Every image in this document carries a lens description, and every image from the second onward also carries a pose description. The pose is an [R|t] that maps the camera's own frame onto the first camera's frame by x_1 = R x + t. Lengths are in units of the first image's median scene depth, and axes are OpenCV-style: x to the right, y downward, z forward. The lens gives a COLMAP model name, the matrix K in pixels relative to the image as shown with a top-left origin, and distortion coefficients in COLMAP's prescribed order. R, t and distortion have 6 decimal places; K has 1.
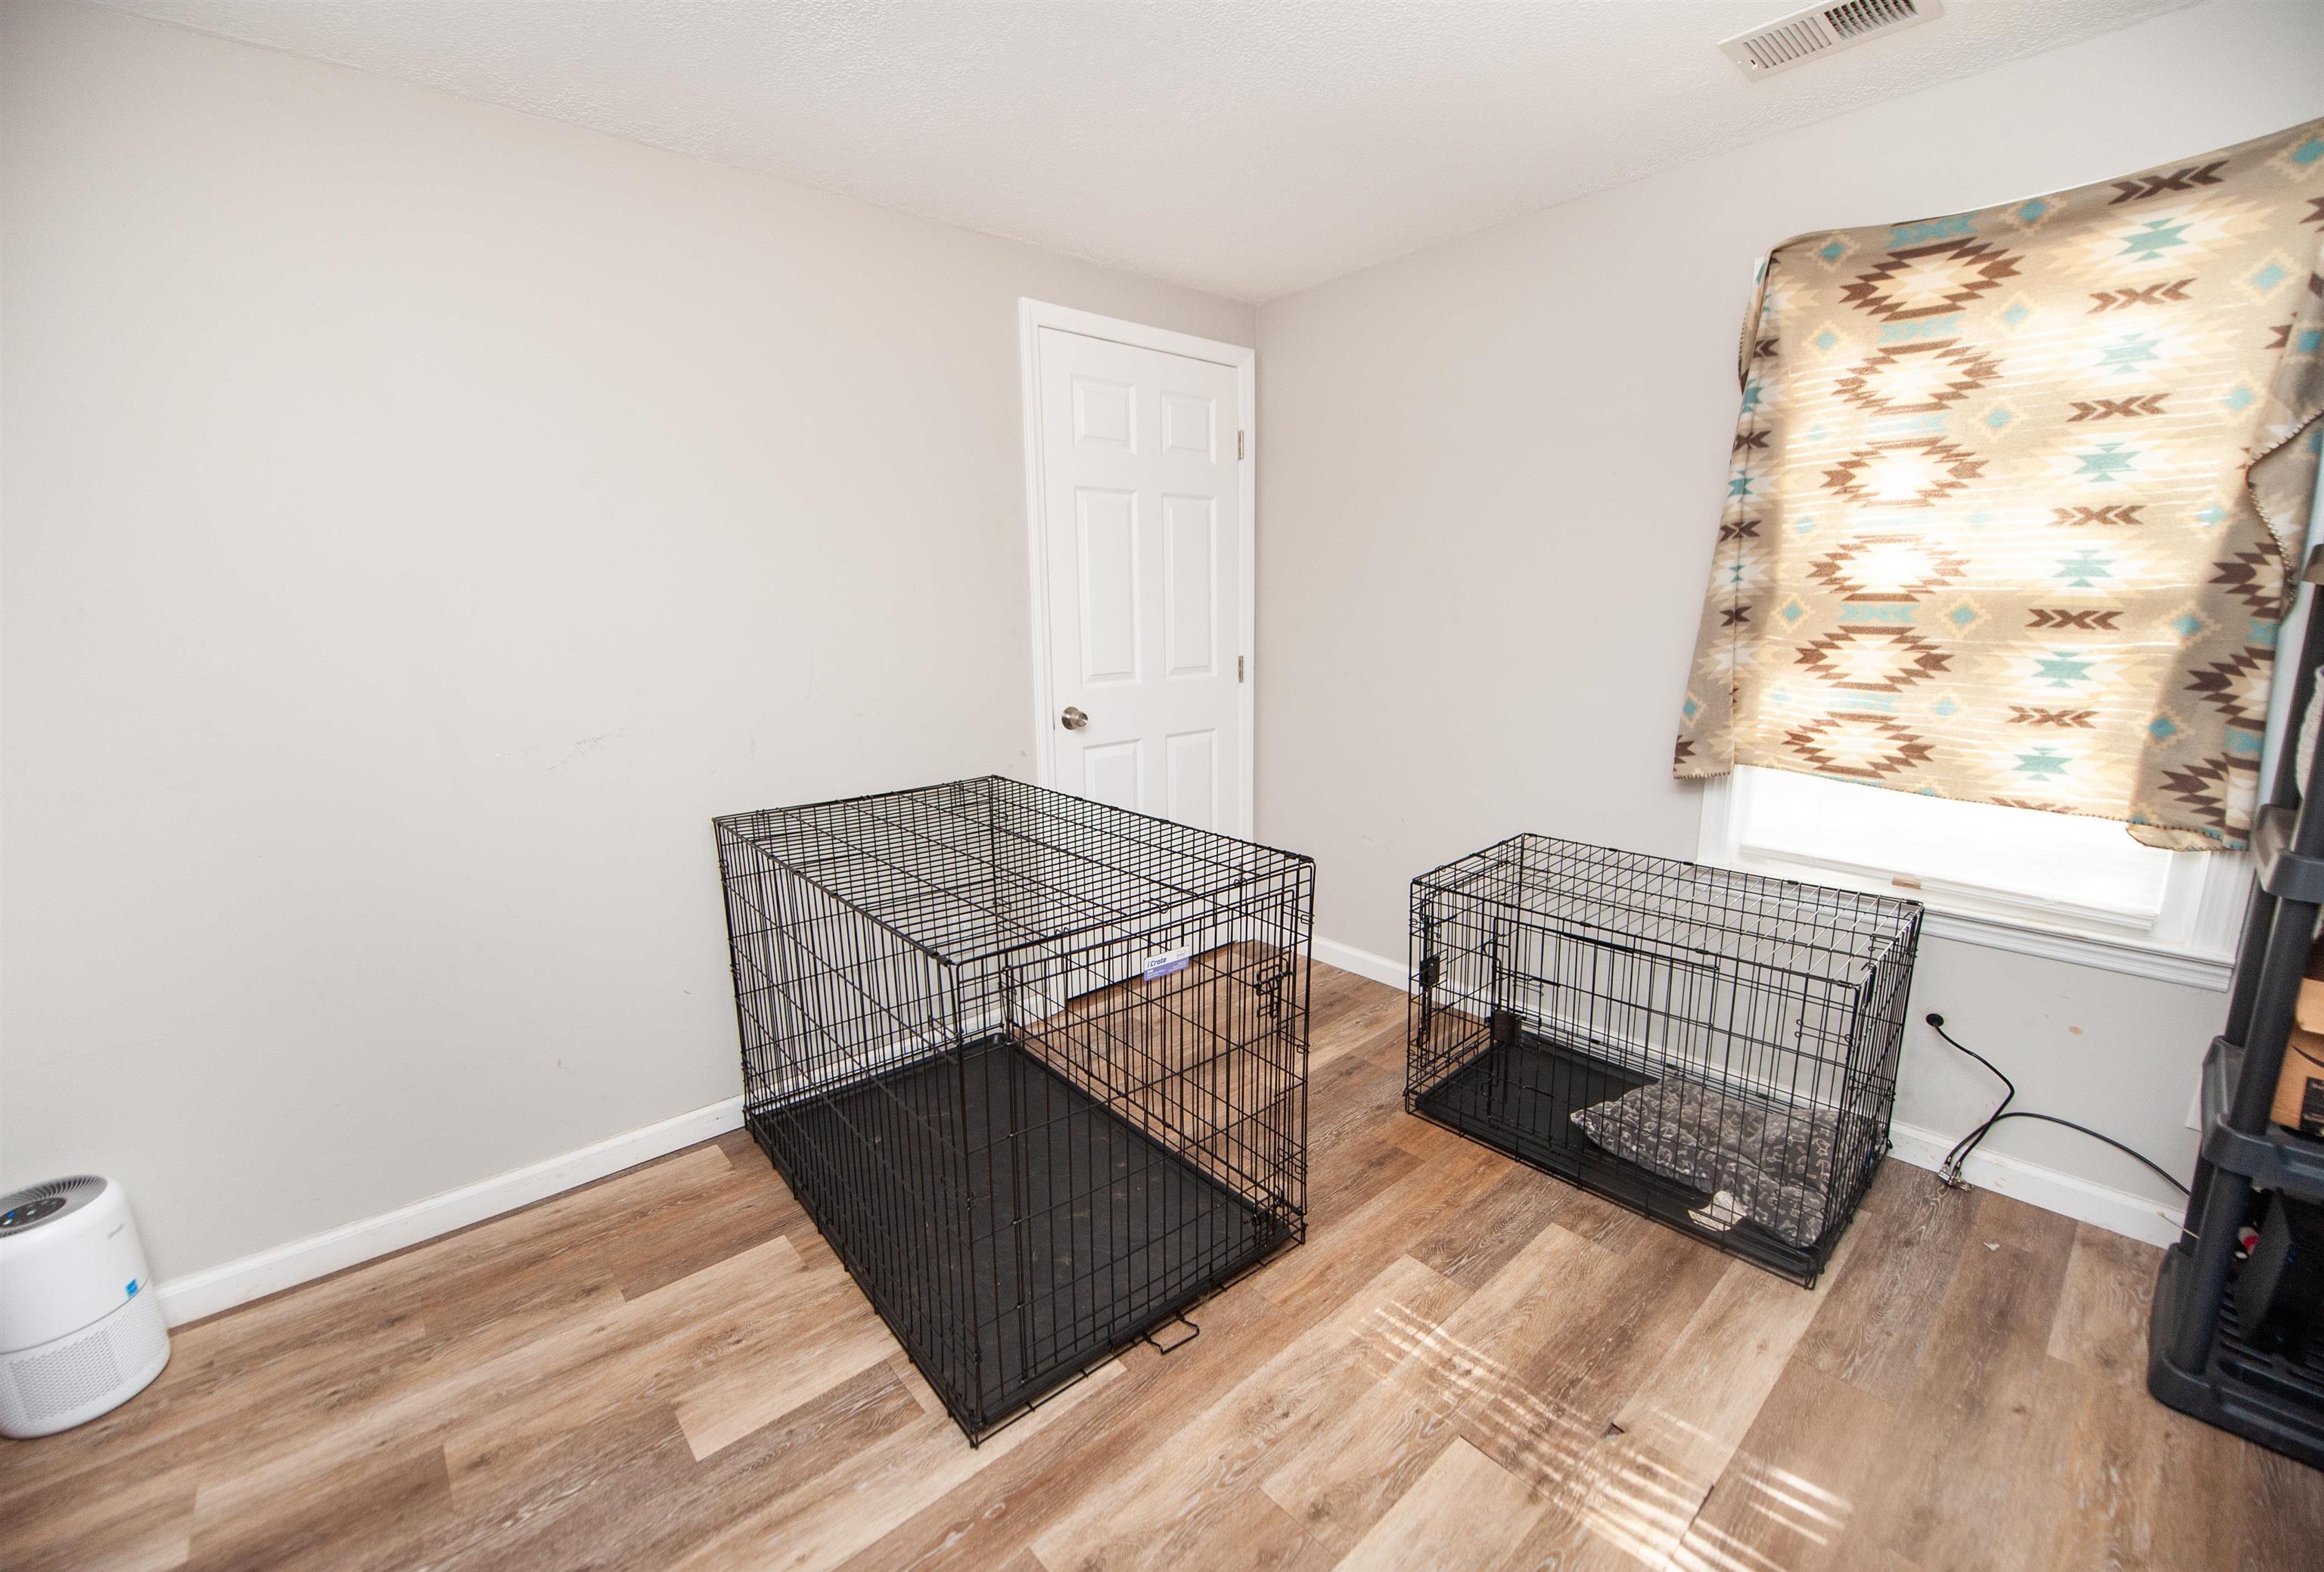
lens RADIAL K [[940.6, 0, 1160.5], [0, 940.6, 789.3], [0, 0, 1]] dist [-0.024013, -0.000720]
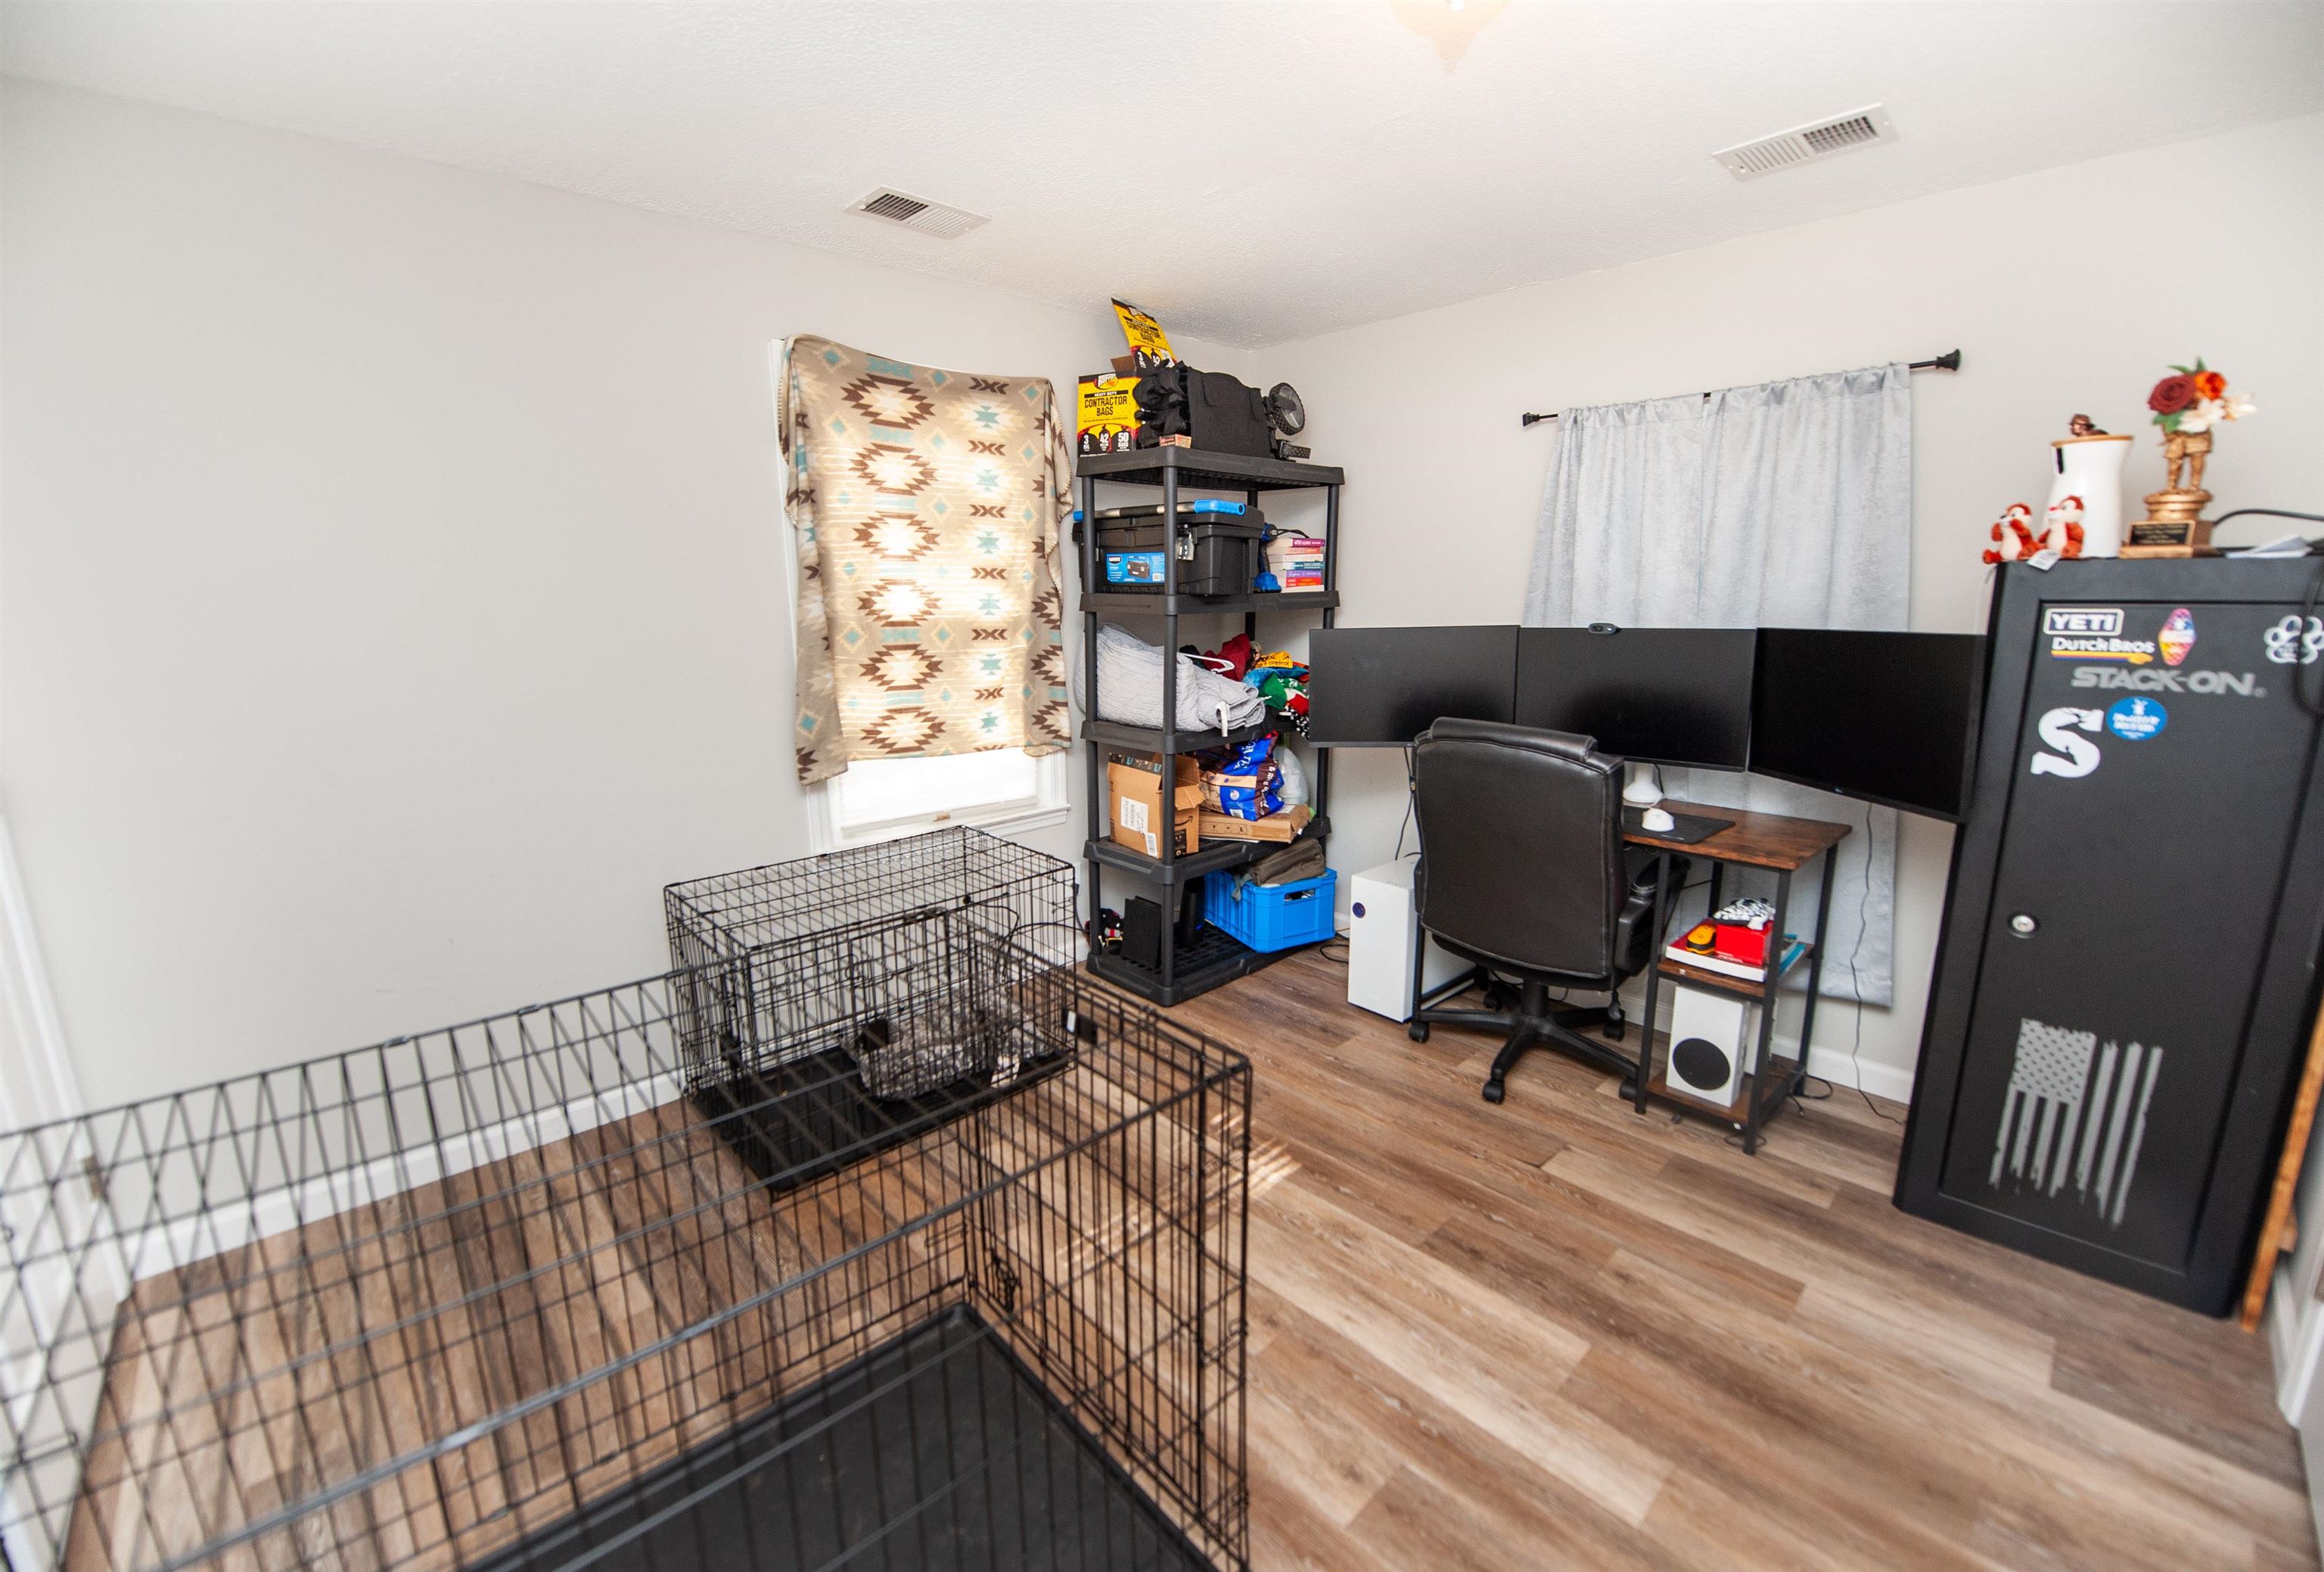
lens RADIAL K [[940.6, 0, 1164.2], [0, 940.6, 787.5], [0, 0, 1]] dist [-0.024013, -0.000720]
pose [[-0.037082, -0.185235, 0.981994, -0.695241], [0.204953, 0.960371, 0.188895, -0.161665], [-0.978069, 0.208267, 0.002352, 0.682825]]
